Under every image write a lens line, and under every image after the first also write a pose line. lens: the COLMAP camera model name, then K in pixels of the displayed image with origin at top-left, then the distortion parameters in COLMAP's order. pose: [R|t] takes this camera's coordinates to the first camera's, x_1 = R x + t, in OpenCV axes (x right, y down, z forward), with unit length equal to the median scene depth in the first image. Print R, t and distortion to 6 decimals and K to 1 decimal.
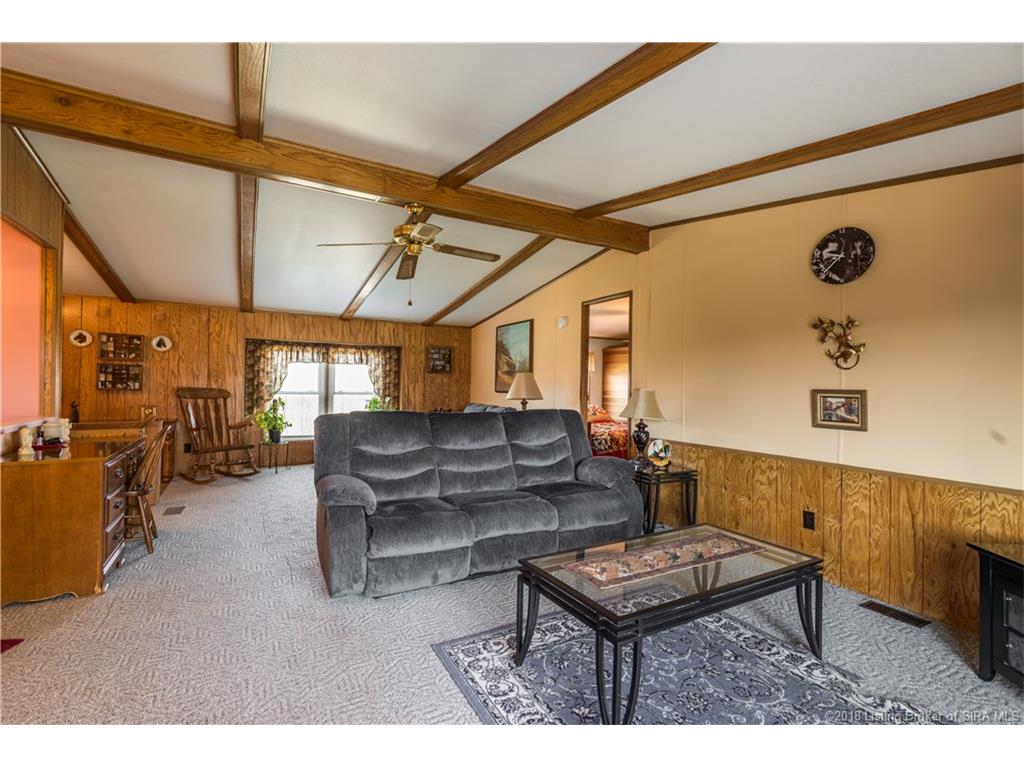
lens RADIAL K [[475.7, 0, 519.9], [0, 475.7, 383.8], [0, 0, 1]] dist [0.008994, -0.003754]
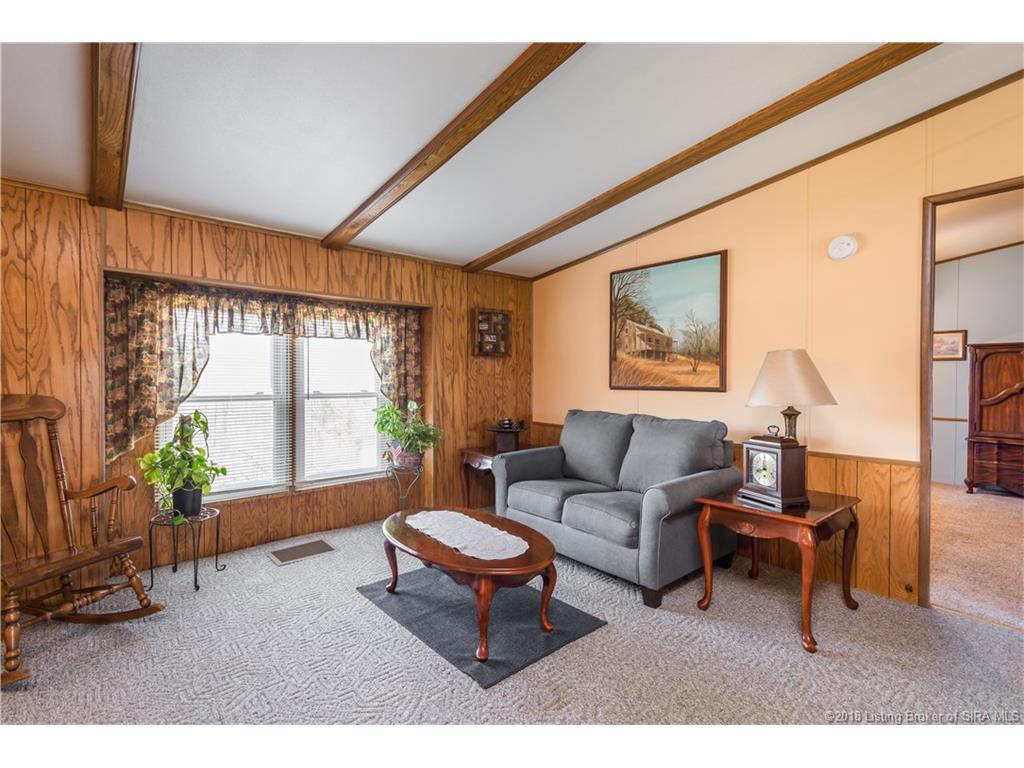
lens RADIAL K [[475.7, 0, 513.5], [0, 475.7, 383.9], [0, 0, 1]] dist [0.008994, -0.003754]
pose [[0.979998, -0.016464, 0.198323, -0.306084], [0.011334, 0.999572, 0.026975, -0.004700], [-0.198683, -0.024187, 0.979765, 0.513579]]
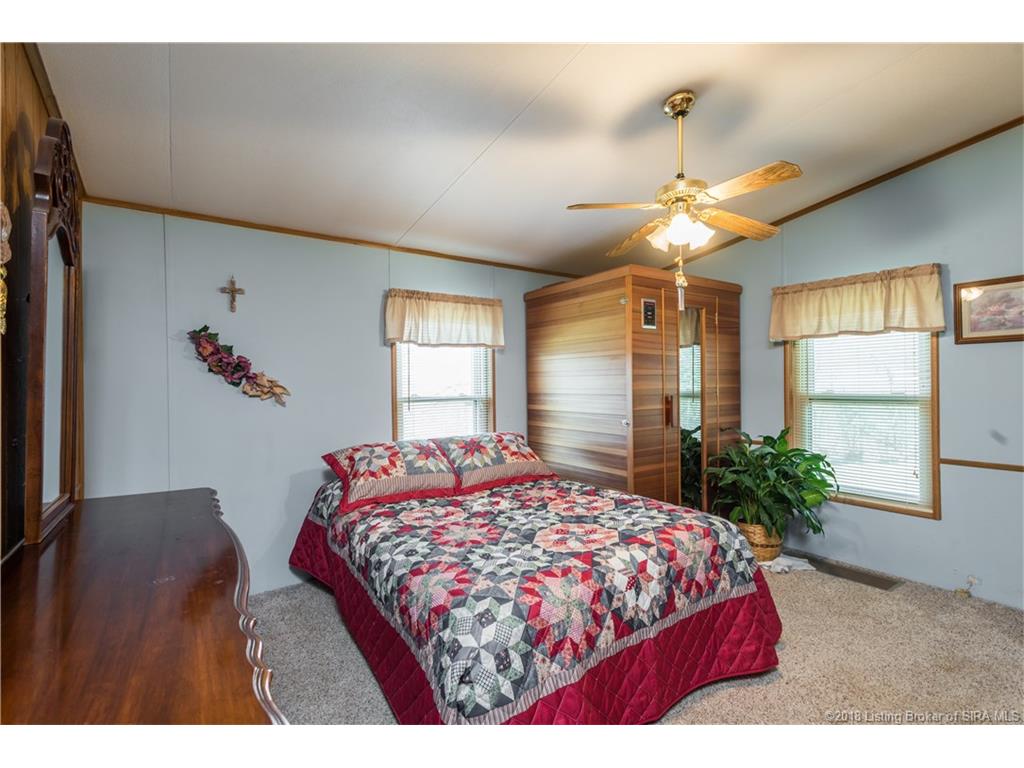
lens RADIAL K [[475.7, 0, 515.4], [0, 475.7, 385.1], [0, 0, 1]] dist [0.008994, -0.003754]
pose [[0.996089, -0.020535, 0.085937, 0.181066], [0.020988, 0.999770, -0.004374, 0.014506], [-0.085828, 0.006160, 0.996291, 0.847412]]
